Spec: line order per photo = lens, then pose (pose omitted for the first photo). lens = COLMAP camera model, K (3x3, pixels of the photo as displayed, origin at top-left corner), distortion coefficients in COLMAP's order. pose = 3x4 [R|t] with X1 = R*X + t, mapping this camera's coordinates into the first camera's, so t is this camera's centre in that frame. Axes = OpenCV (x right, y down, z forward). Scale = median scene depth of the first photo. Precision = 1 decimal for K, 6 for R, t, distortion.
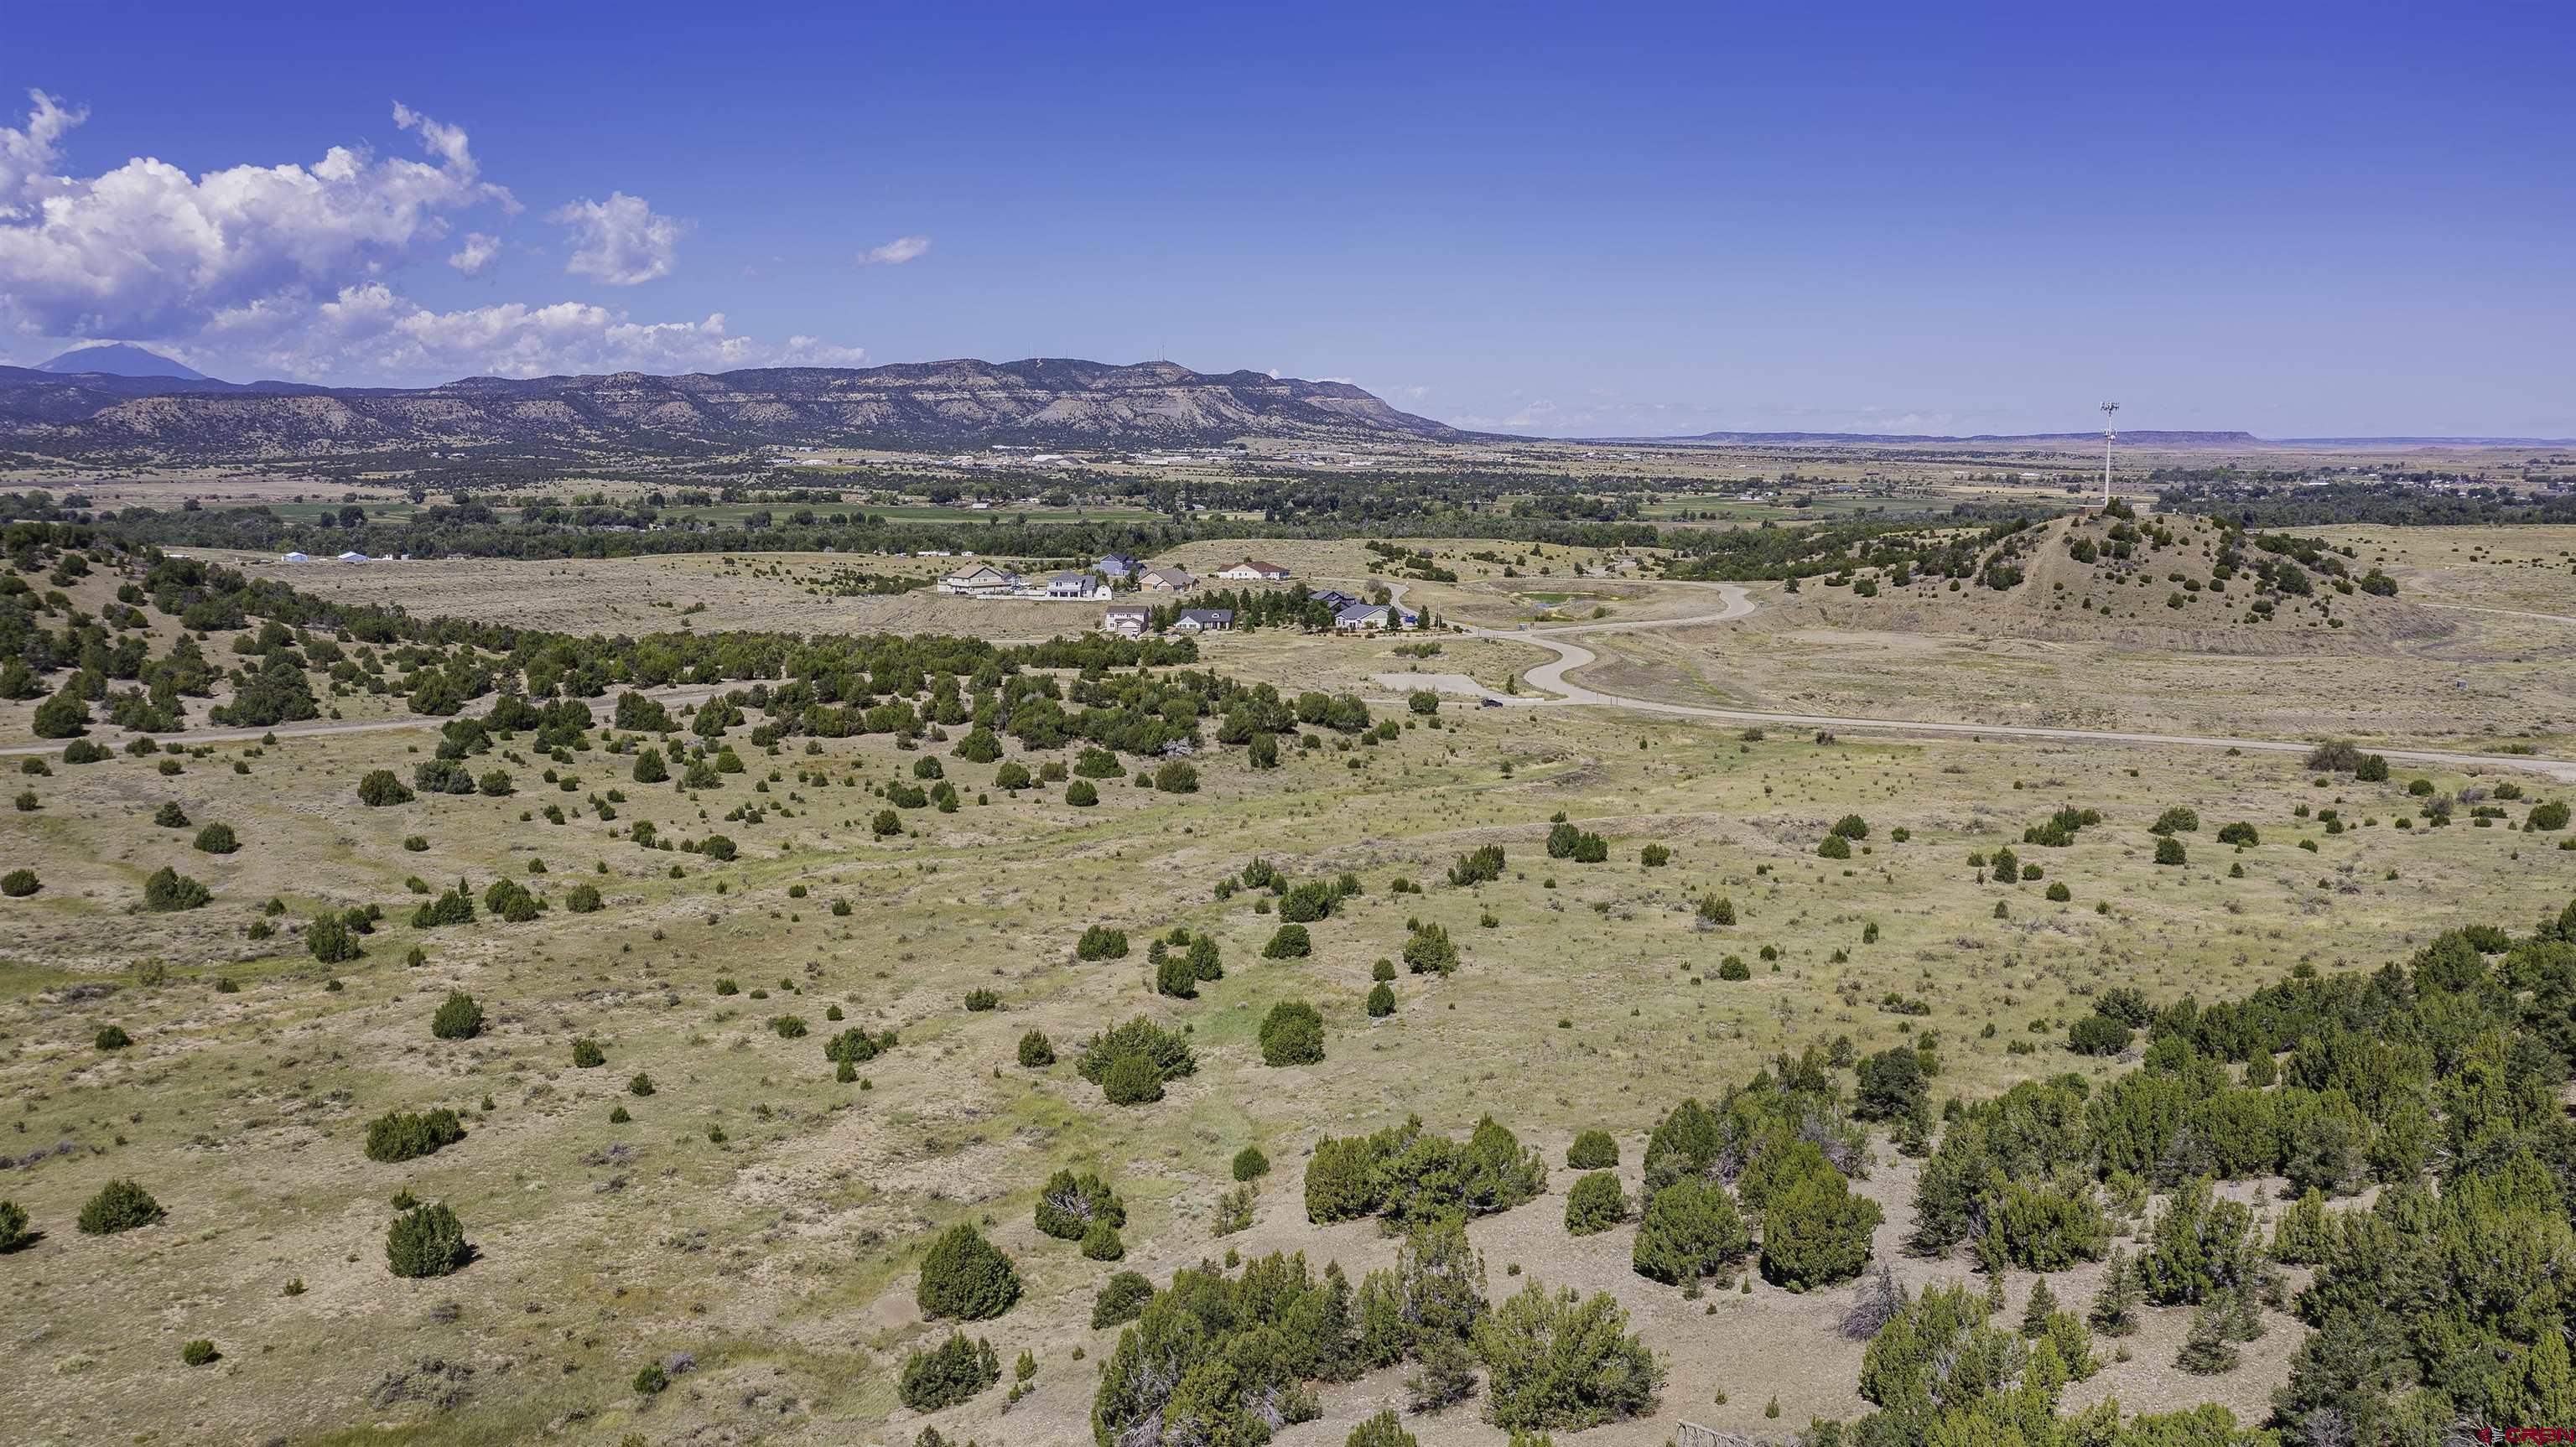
lens RADIAL K [[2039.8, 0, 1283.4], [0, 2039.8, 728.5], [0, 0, 1]] dist [0.000249, 0.032512]
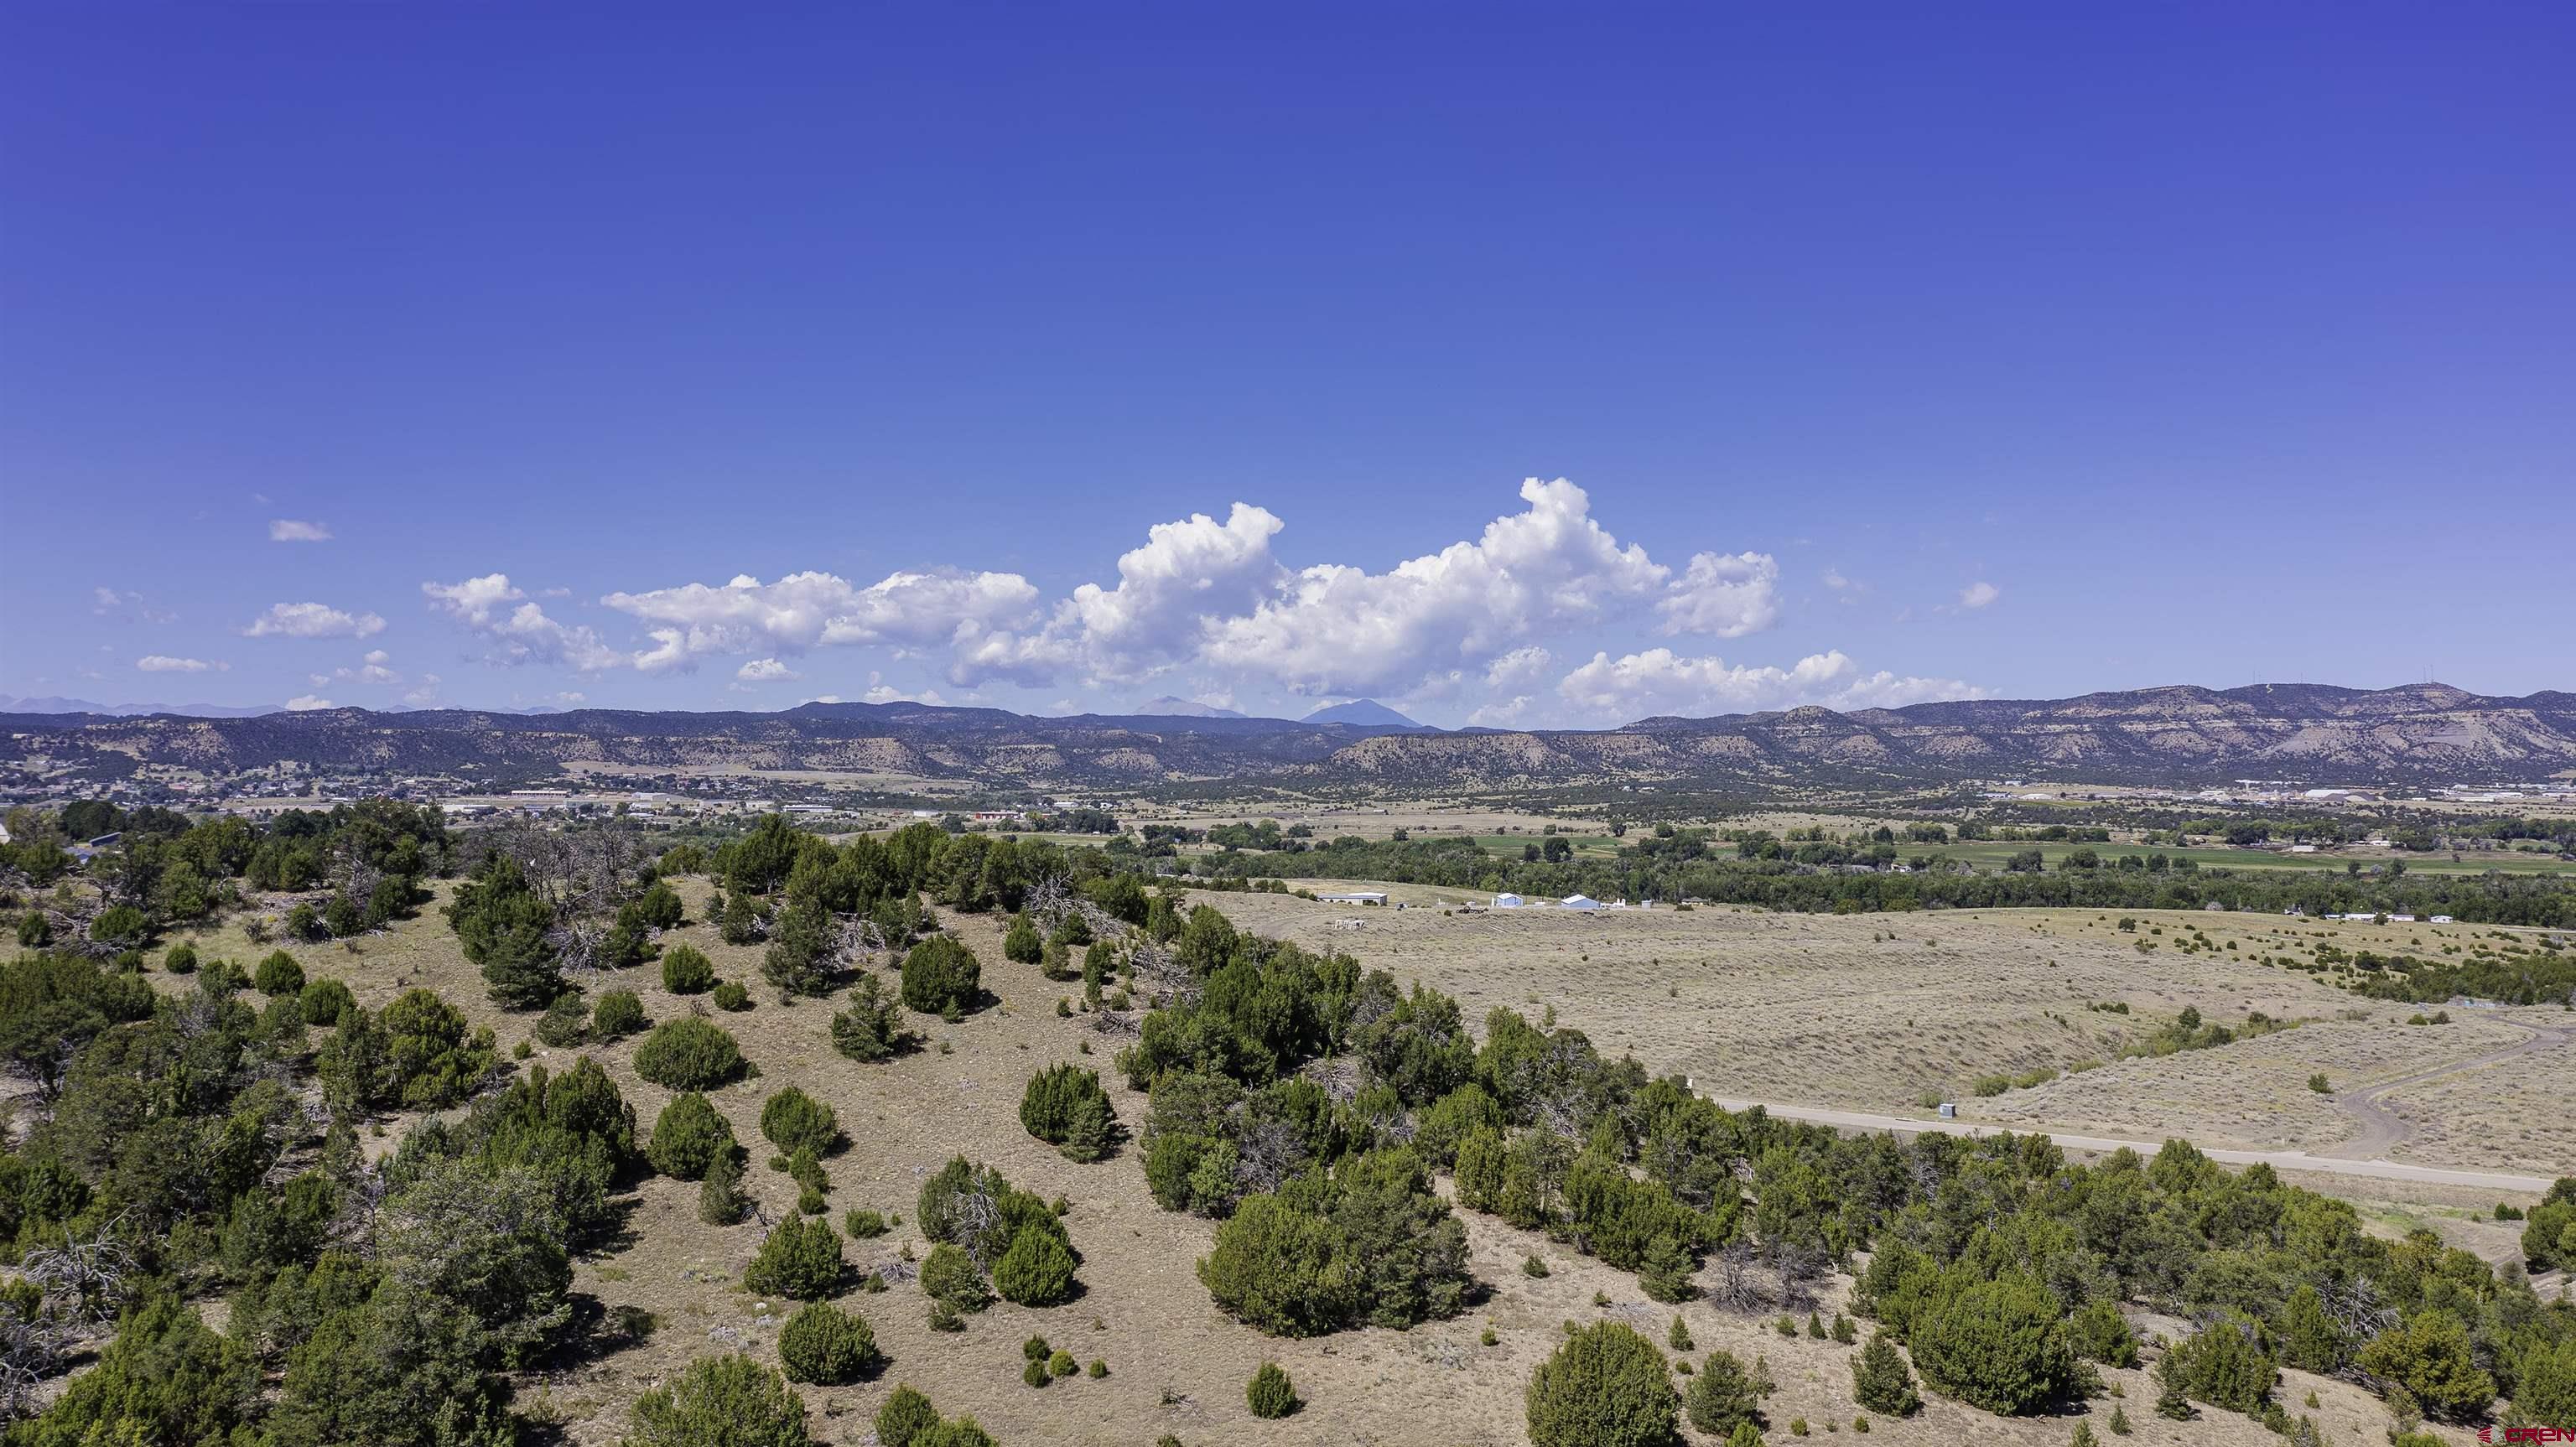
lens RADIAL K [[2039.8, 0, 1263.7], [0, 2039.8, 741.2], [0, 0, 1]] dist [0.000249, 0.032512]
pose [[0.848428, -0.012292, -0.529168, -0.259018], [-0.072219, 0.987693, -0.138733, -0.049352], [0.524361, 0.155921, 0.837099, 0.505492]]
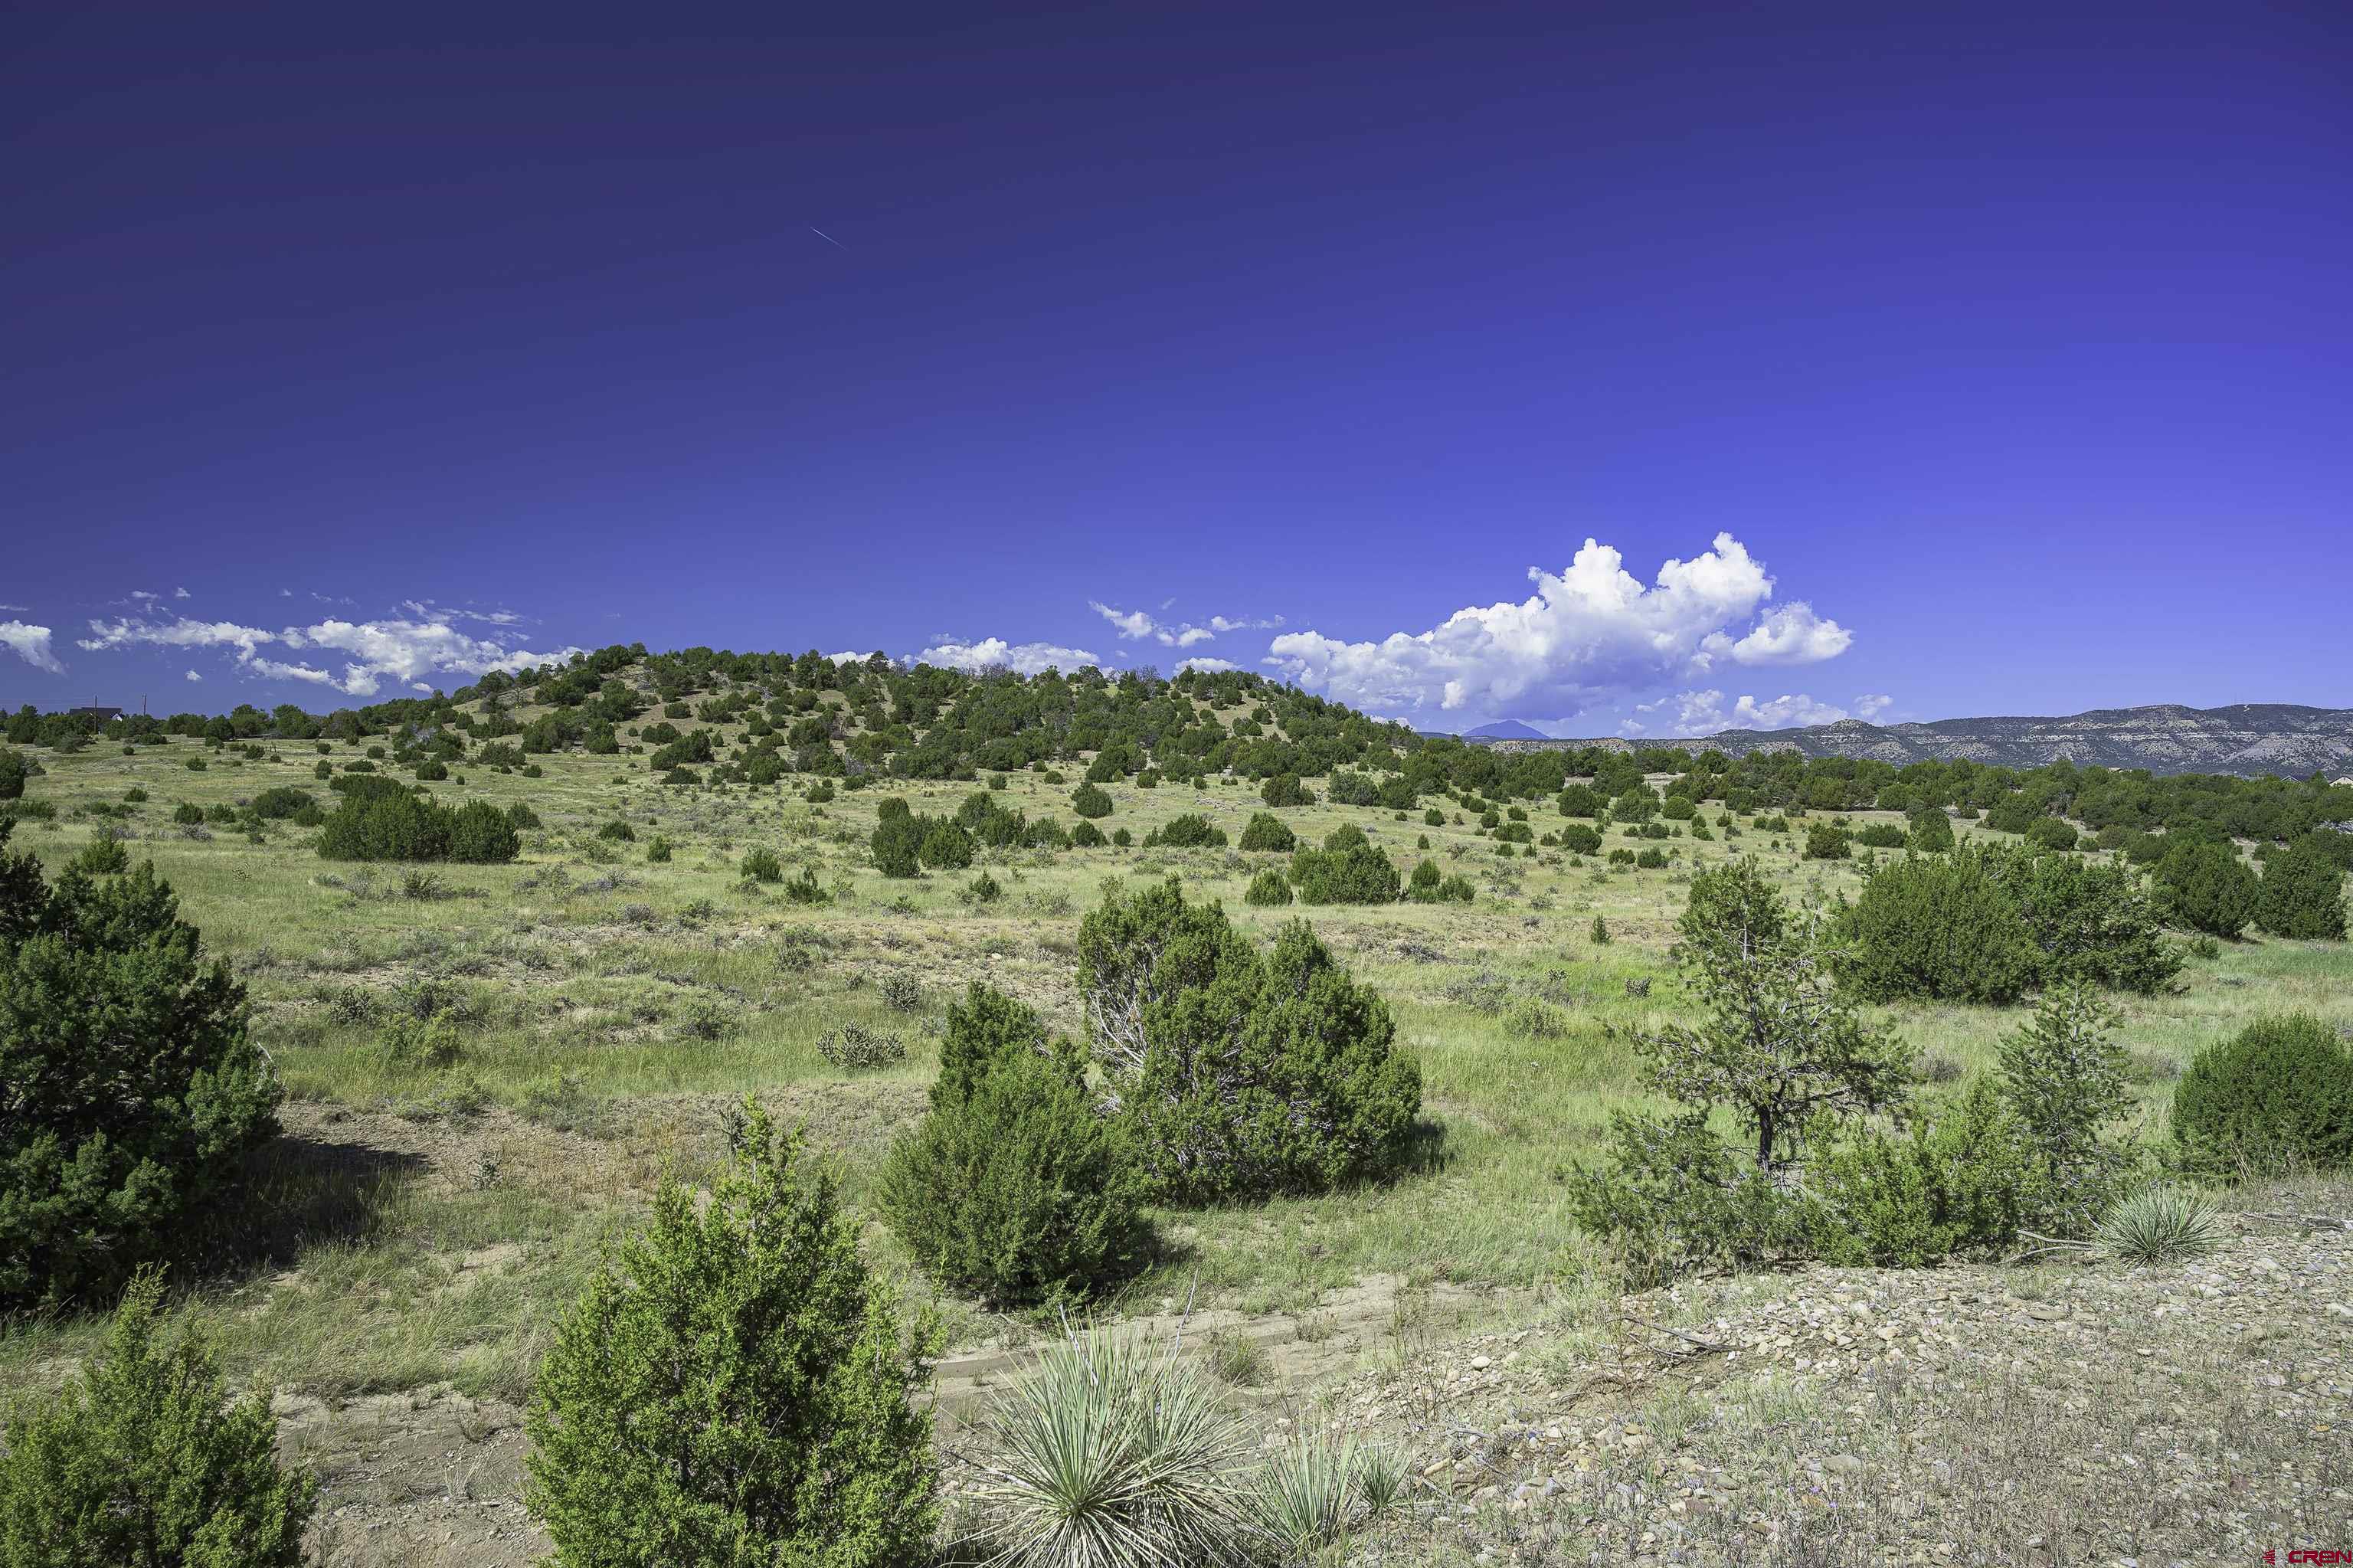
lens RADIAL K [[1576.5, 0, 1170.6], [0, 1576.5, 773.9], [0, 0, 1]] dist [-0.003282, -0.000479]
pose [[0.752920, 0.003549, -0.658103, -0.000652], [-0.100763, 0.988817, -0.109948, 0.046749], [0.650353, 0.149094, 0.744857, 0.184178]]
